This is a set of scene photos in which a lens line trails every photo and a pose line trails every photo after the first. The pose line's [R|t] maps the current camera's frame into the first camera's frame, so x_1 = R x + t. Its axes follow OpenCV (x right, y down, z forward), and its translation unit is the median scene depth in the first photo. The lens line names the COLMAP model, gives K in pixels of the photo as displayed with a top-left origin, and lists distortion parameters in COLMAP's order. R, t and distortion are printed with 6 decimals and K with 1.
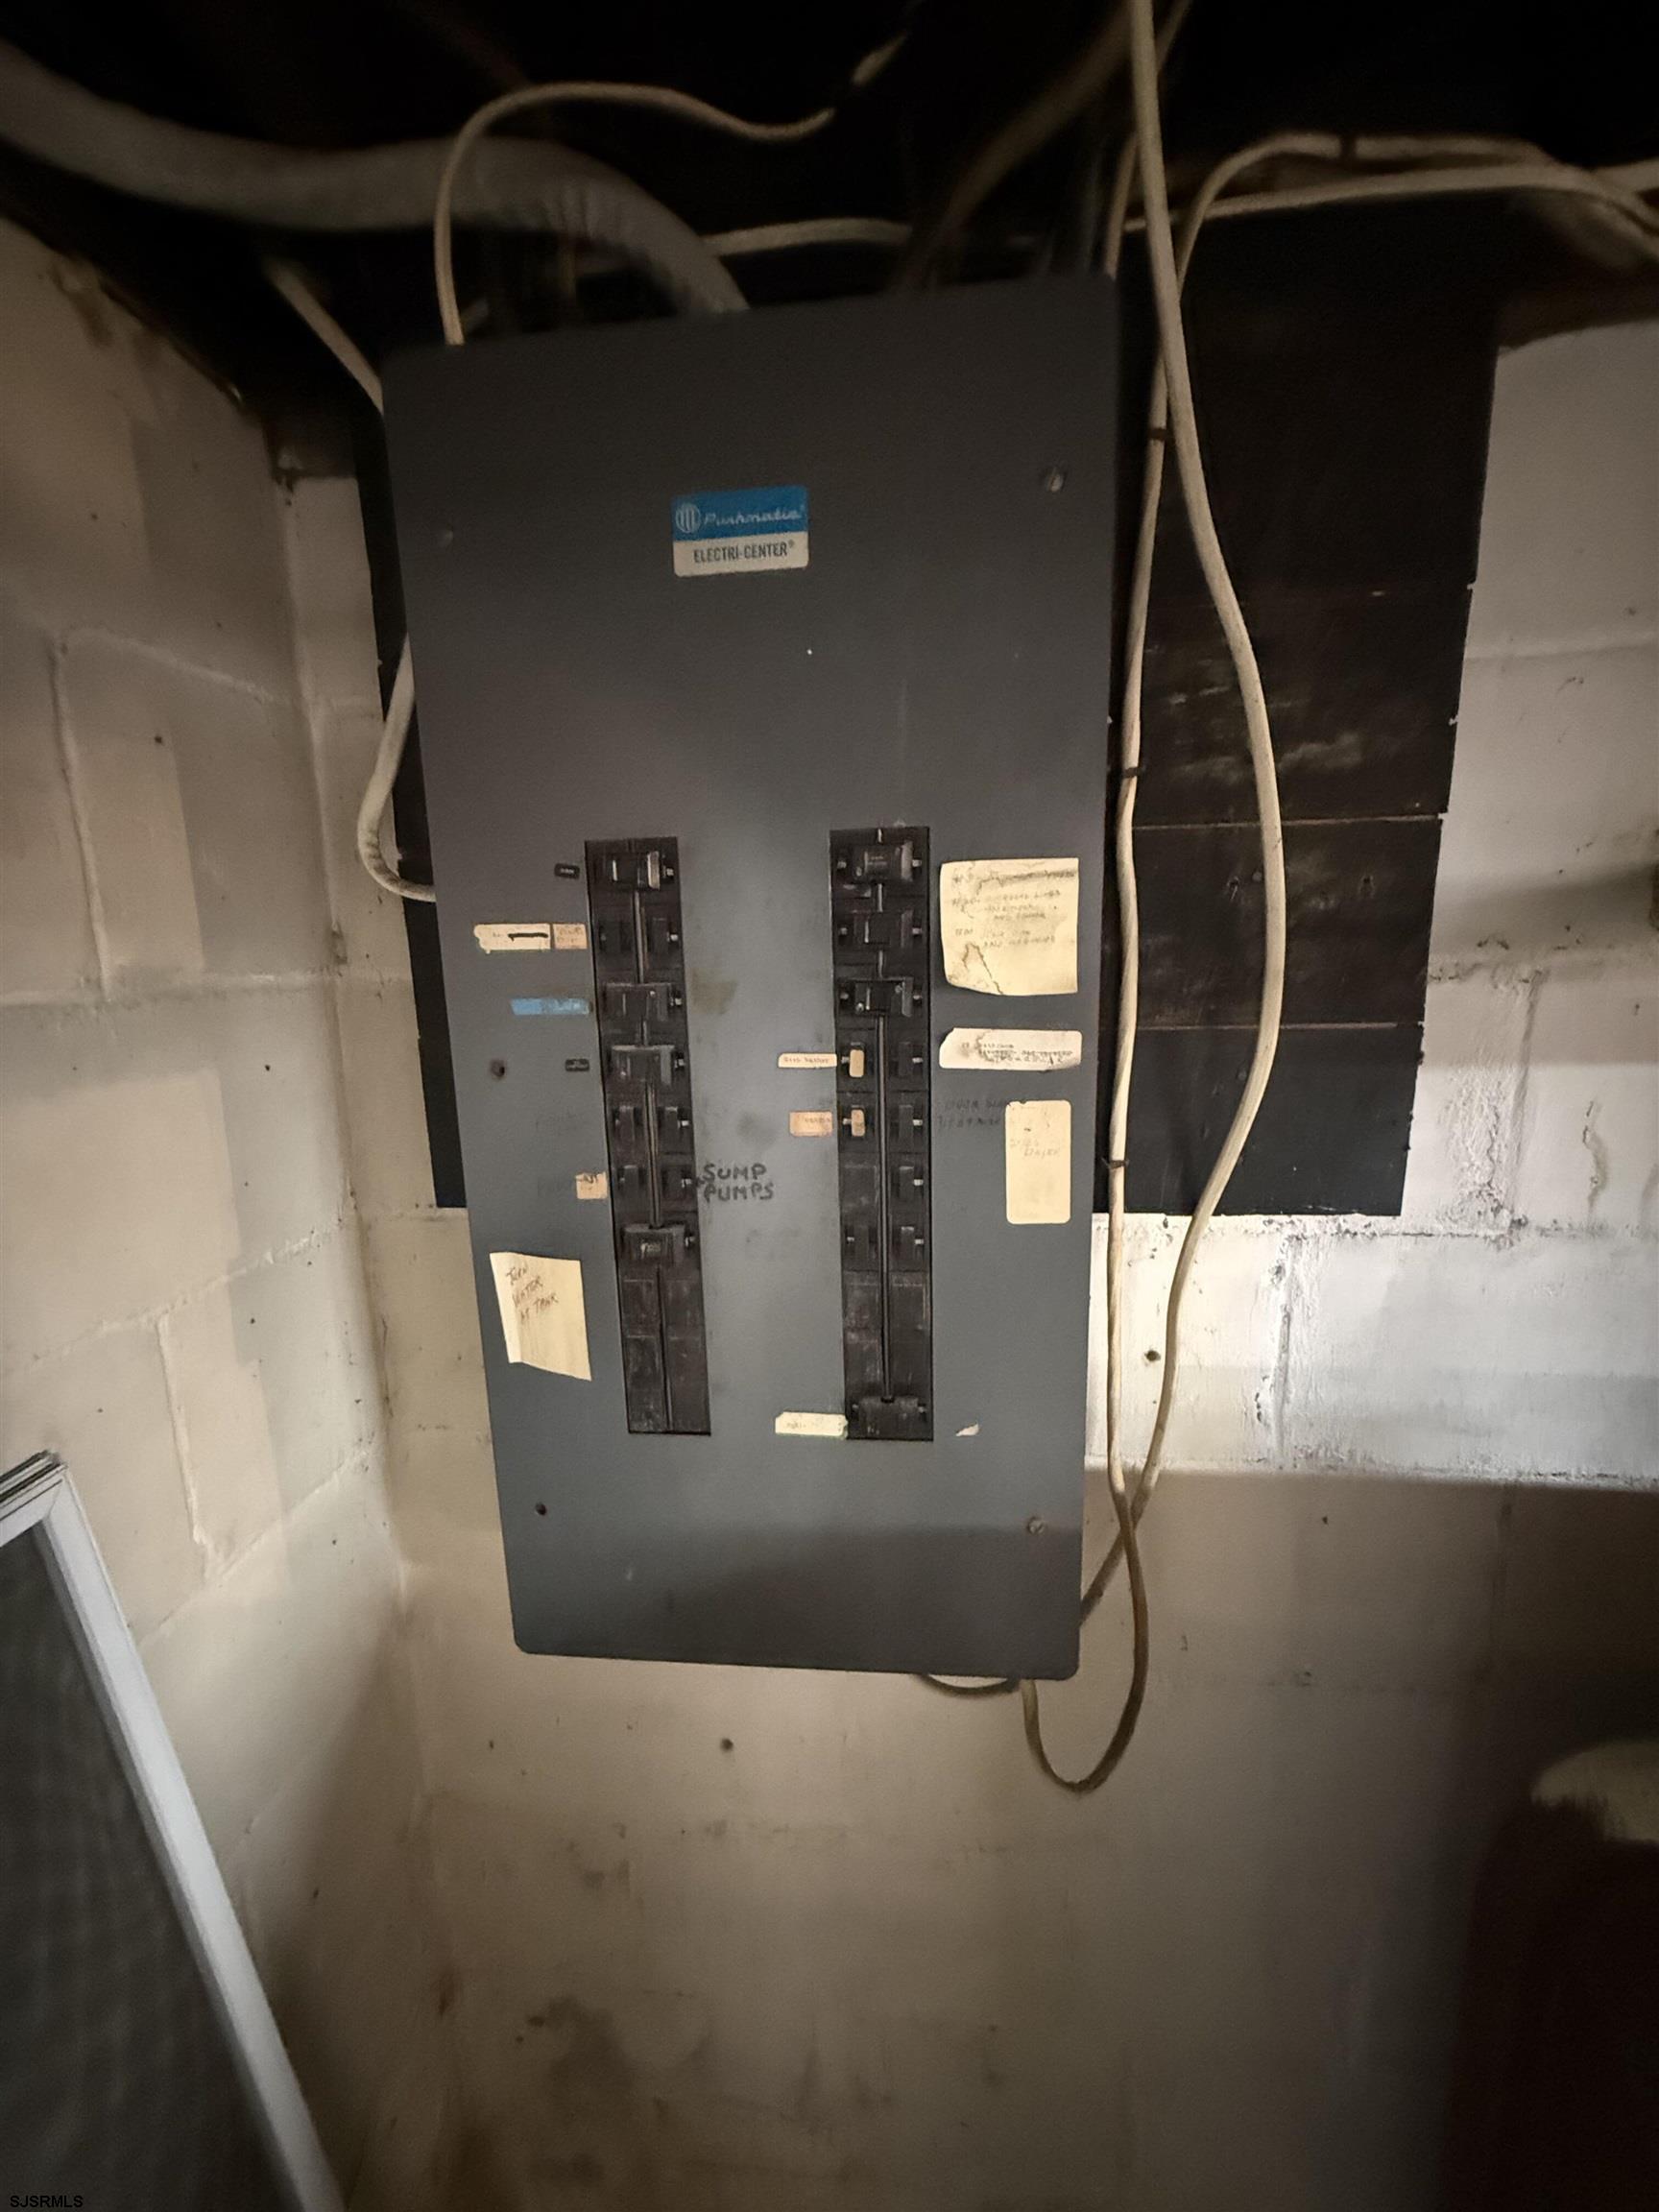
lens RADIAL K [[893.5, 0, 829.5], [0, 893.5, 1106.0], [0, 0, 1]] dist [0.006810, -0.000347]
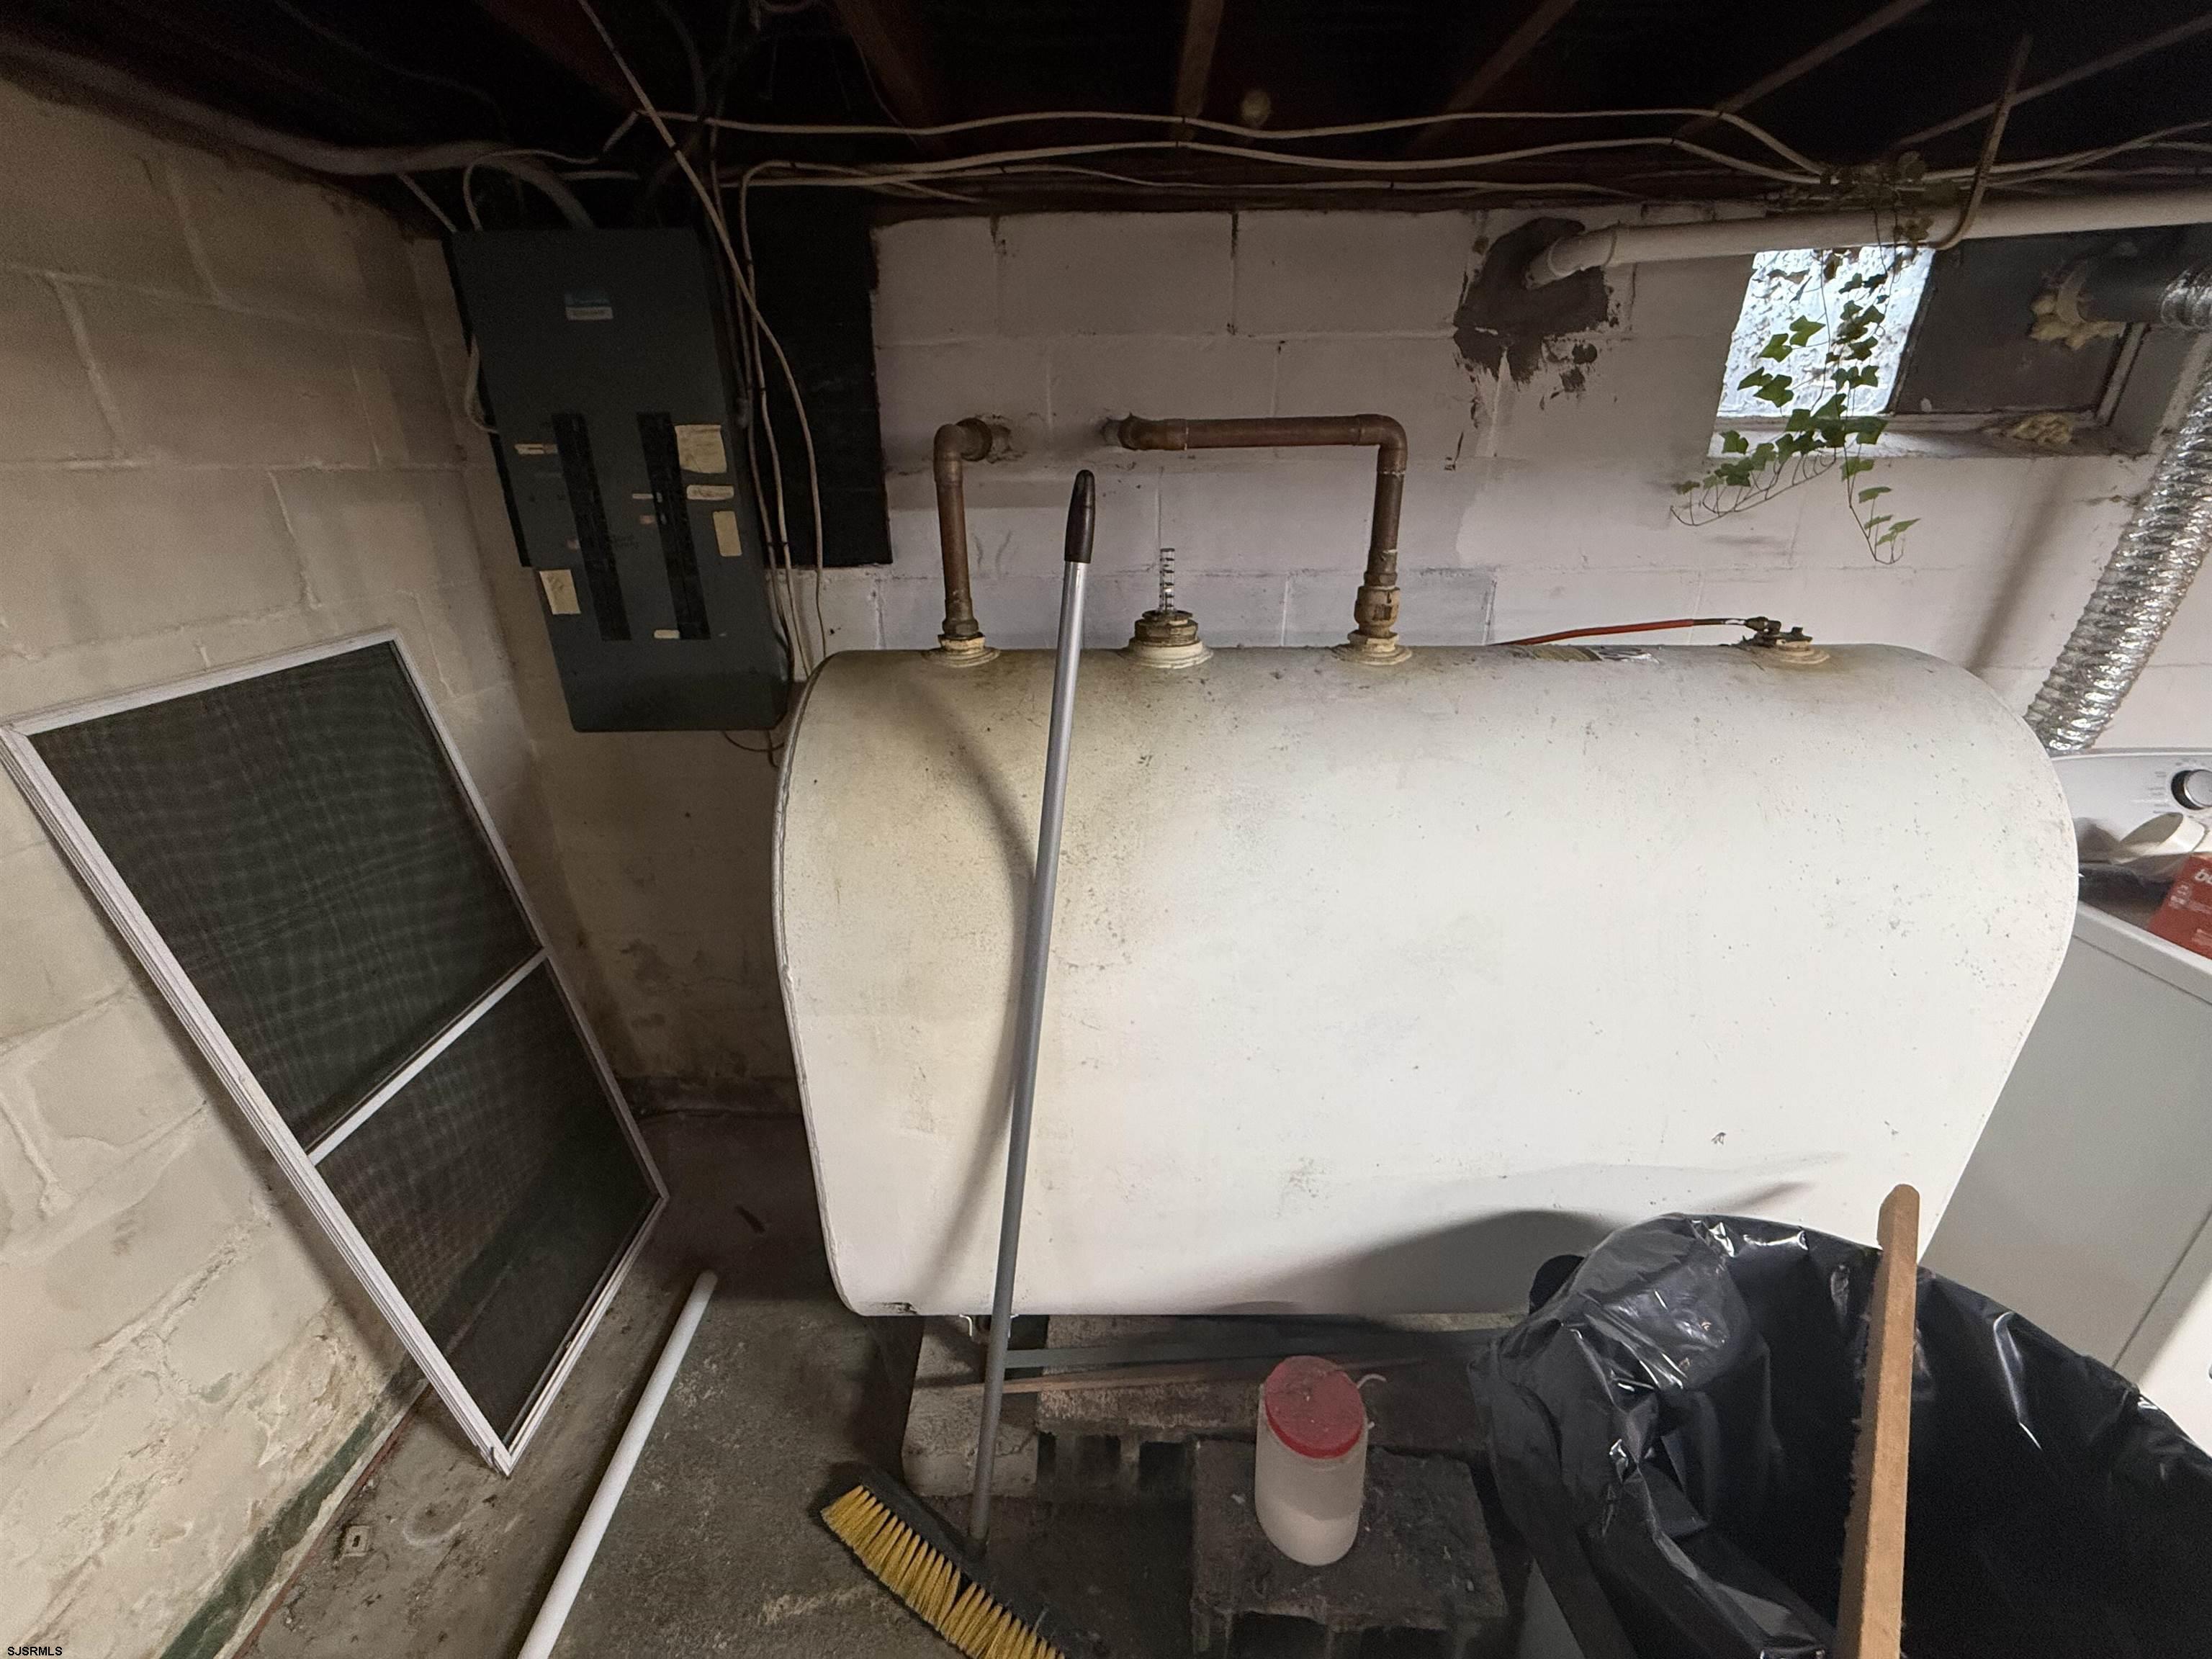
lens RADIAL K [[893.5, 0, 1094.3], [0, 893.5, 835.4], [0, 0, 1]] dist [0.006810, -0.000347]
pose [[0.994983, -0.024810, 0.096919, 1.086252], [0.004028, 0.977912, 0.208980, 0.409445], [-0.099962, -0.207542, 0.973105, -2.133411]]
